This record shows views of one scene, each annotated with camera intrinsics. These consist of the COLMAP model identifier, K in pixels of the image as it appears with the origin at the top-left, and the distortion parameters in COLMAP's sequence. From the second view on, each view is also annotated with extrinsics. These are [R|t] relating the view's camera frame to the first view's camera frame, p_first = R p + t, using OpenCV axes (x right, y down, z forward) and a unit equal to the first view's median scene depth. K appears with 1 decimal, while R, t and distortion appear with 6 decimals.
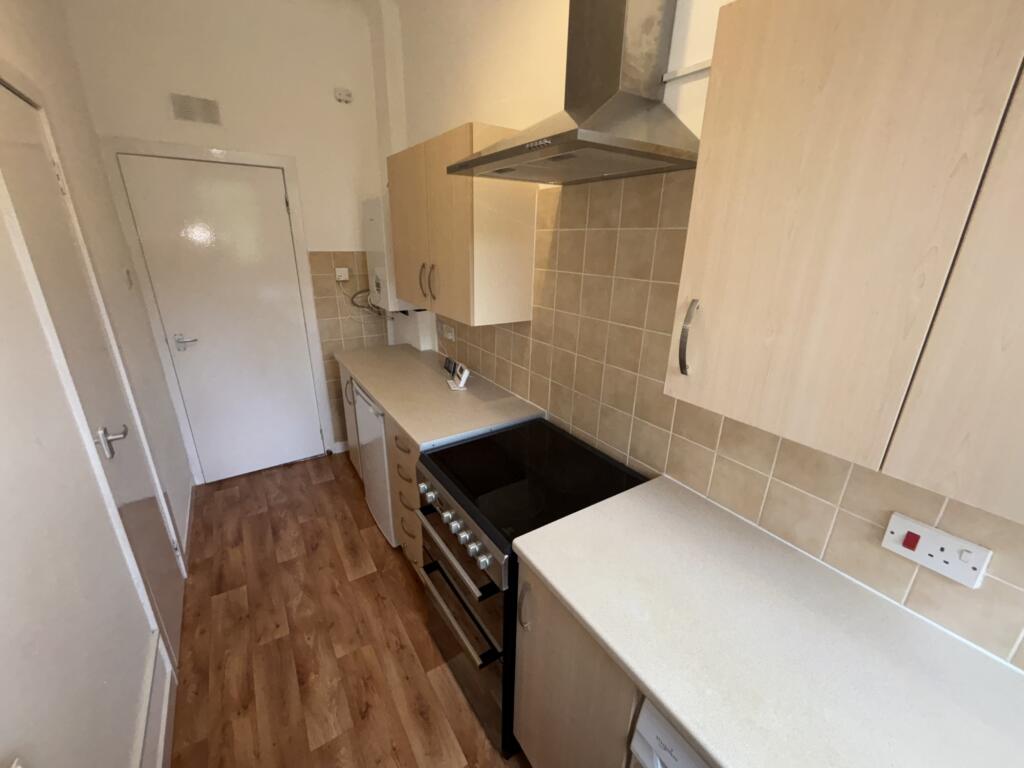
lens RADIAL K [[414.7, 0, 510.9], [0, 414.7, 382.2], [0, 0, 1]] dist [-0.000138, 0.000127]
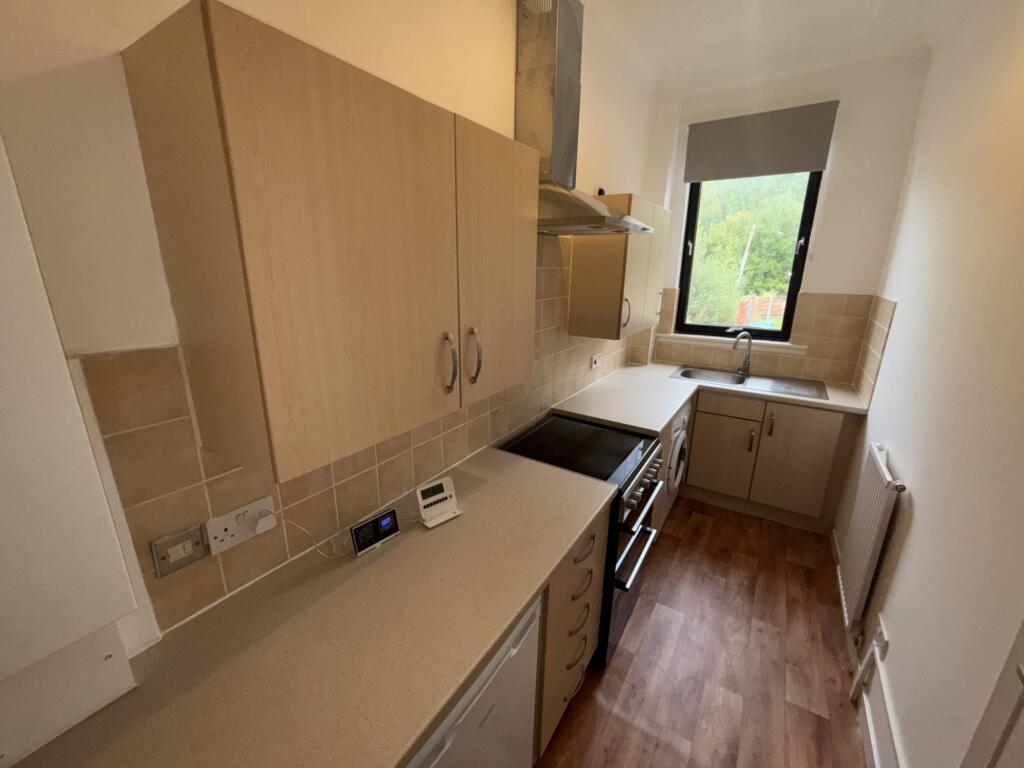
lens RADIAL K [[414.7, 0, 510.9], [0, 414.7, 382.2], [0, 0, 1]] dist [-0.000138, 0.000127]
pose [[-0.400421, -0.231371, 0.886640, -0.908923], [0.322759, 0.869976, 0.372785, -0.482292], [-0.857607, 0.435442, -0.273679, 1.286457]]
